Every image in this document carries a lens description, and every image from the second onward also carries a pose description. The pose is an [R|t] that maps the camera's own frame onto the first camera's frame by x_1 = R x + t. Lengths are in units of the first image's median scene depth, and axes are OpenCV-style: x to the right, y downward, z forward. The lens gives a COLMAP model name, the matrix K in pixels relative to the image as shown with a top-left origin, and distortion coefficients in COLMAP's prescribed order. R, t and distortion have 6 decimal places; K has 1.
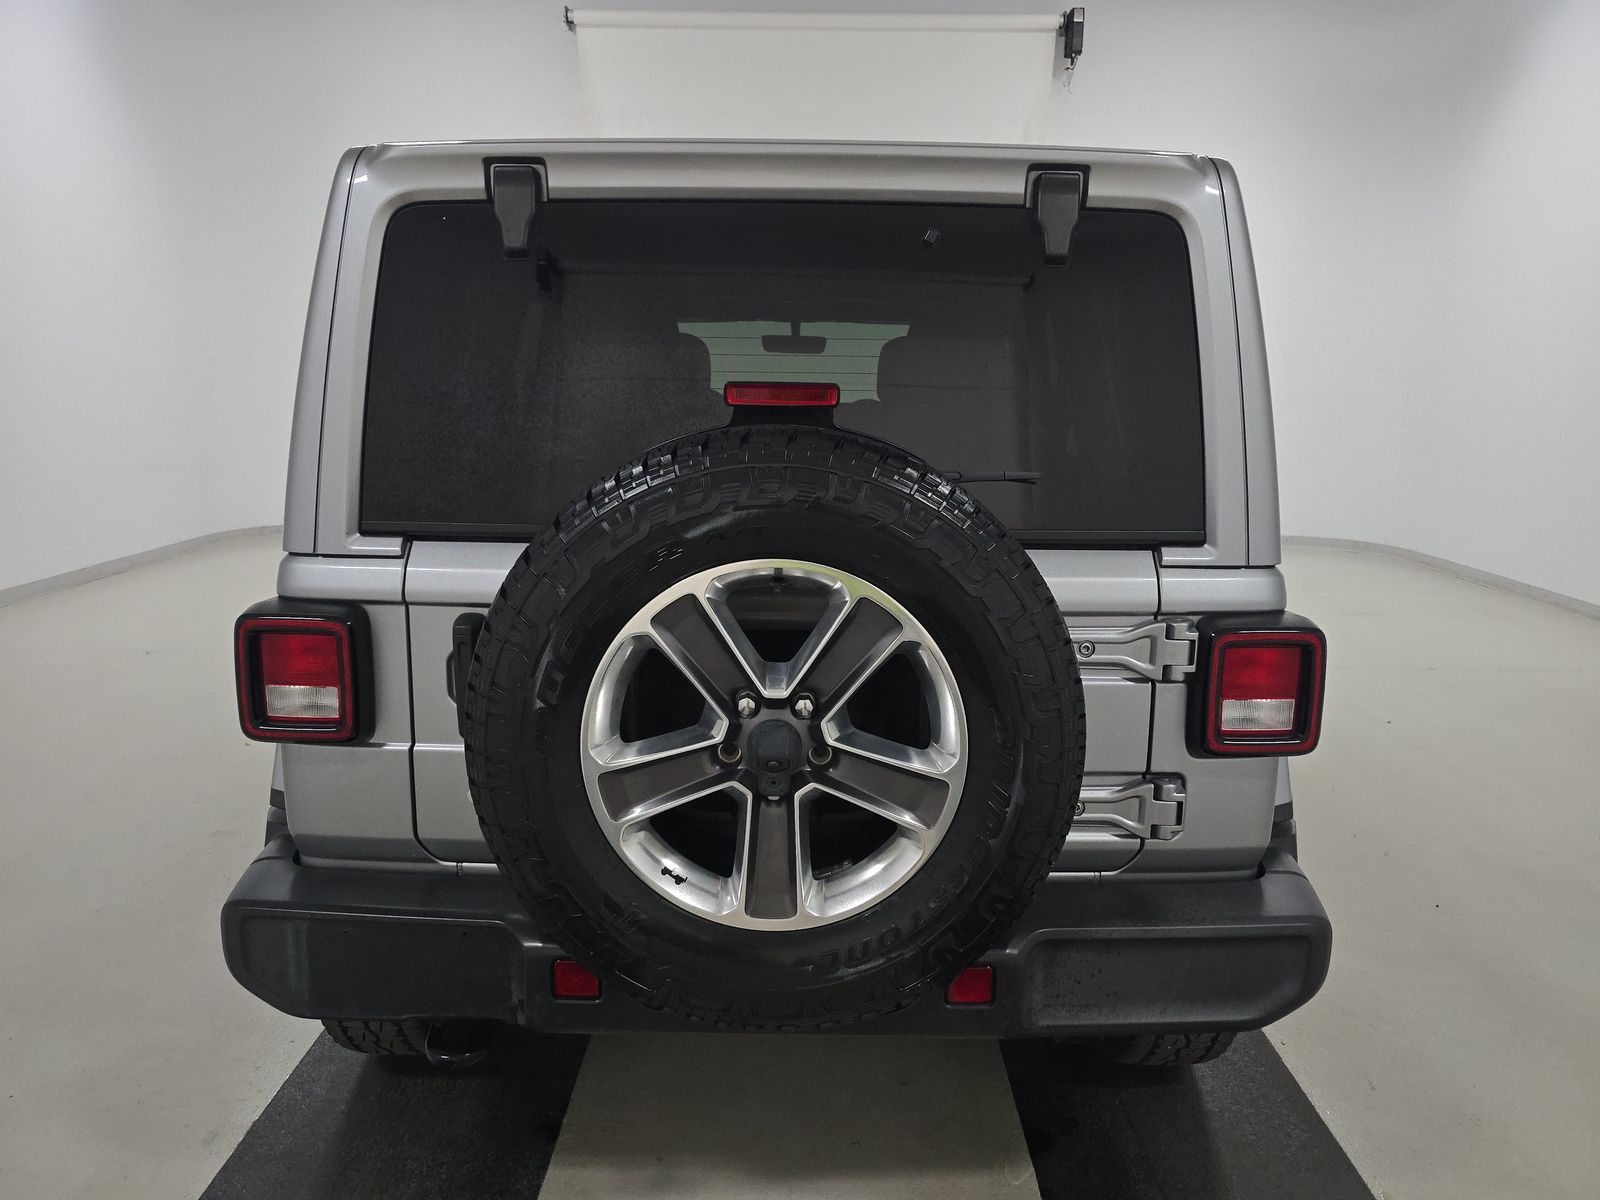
lens RADIAL K [[1087.4, 0, 800.0], [0, 1087.4, 600.0], [0, 0, 1]] dist [0.020670, -0.000945]
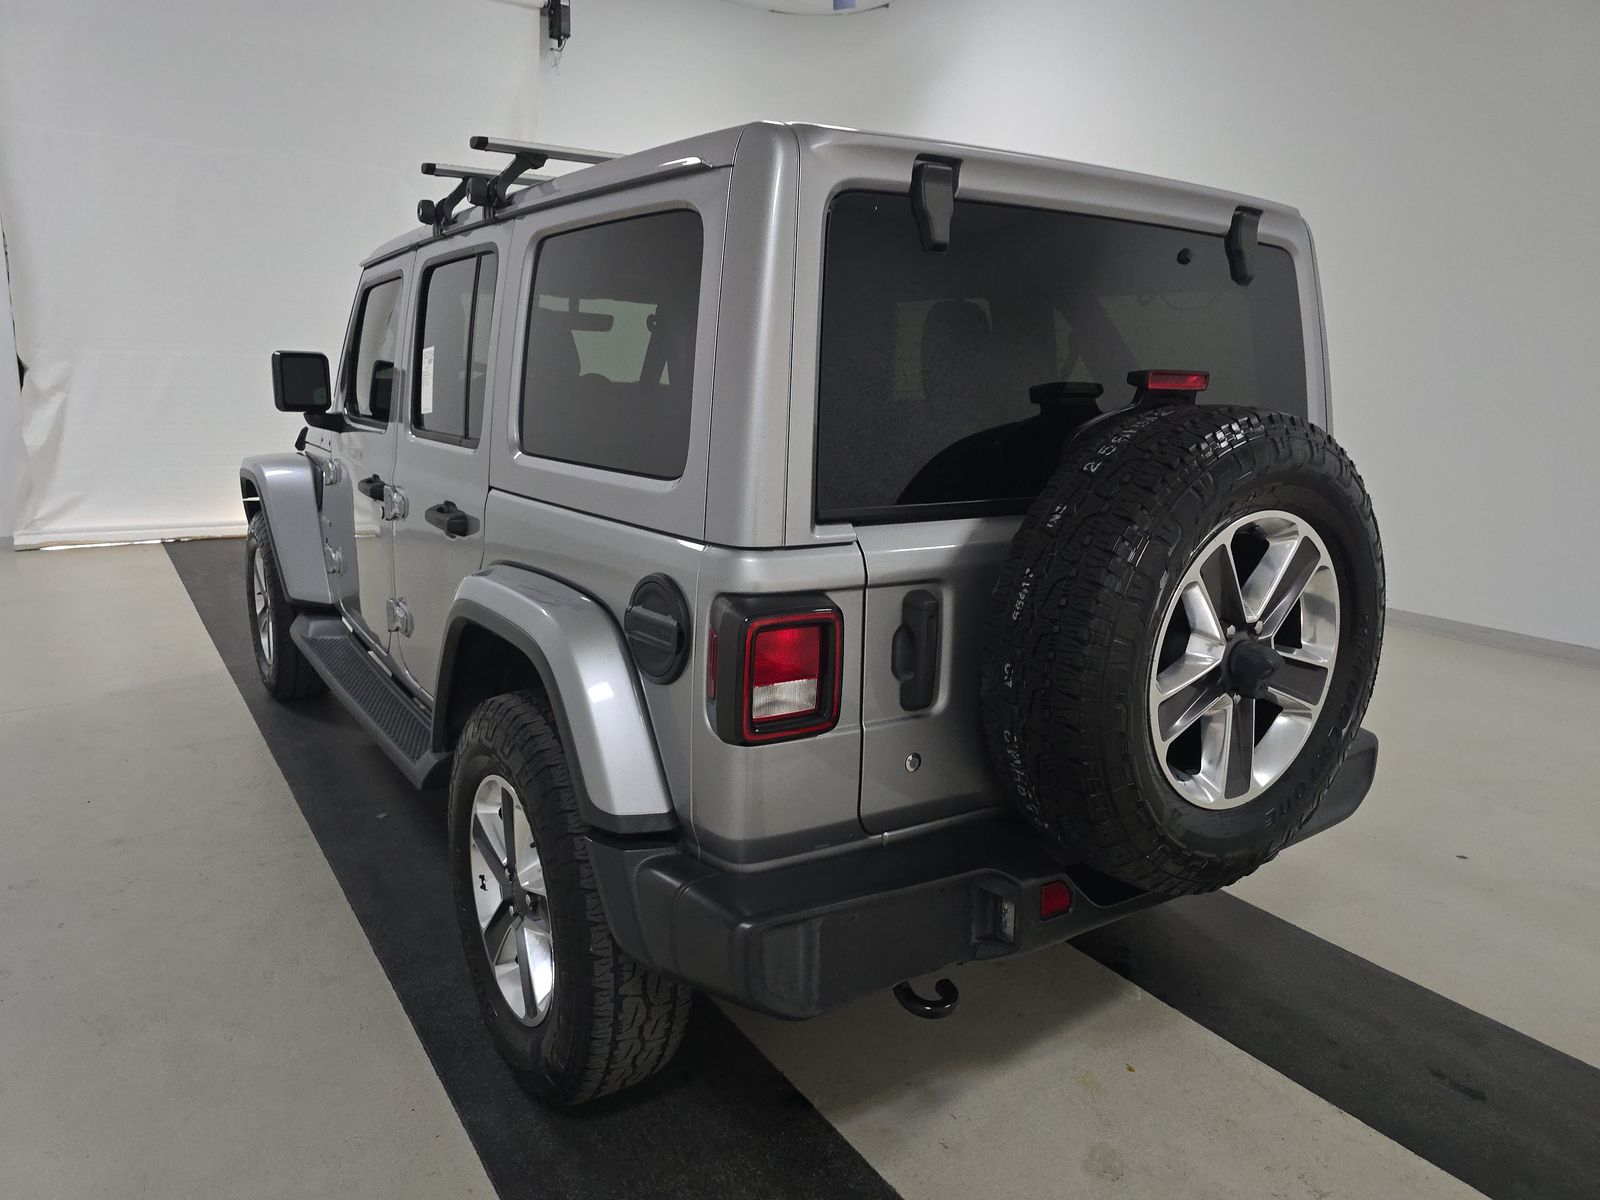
lens RADIAL K [[1087.4, 0, 800.0], [0, 1087.4, 600.0], [0, 0, 1]] dist [0.020670, -0.000945]
pose [[0.824640, -0.108539, 0.555147, -0.970576], [0.096511, 0.994025, 0.050984, -0.042318], [-0.557364, 0.011535, 0.830188, 0.192007]]
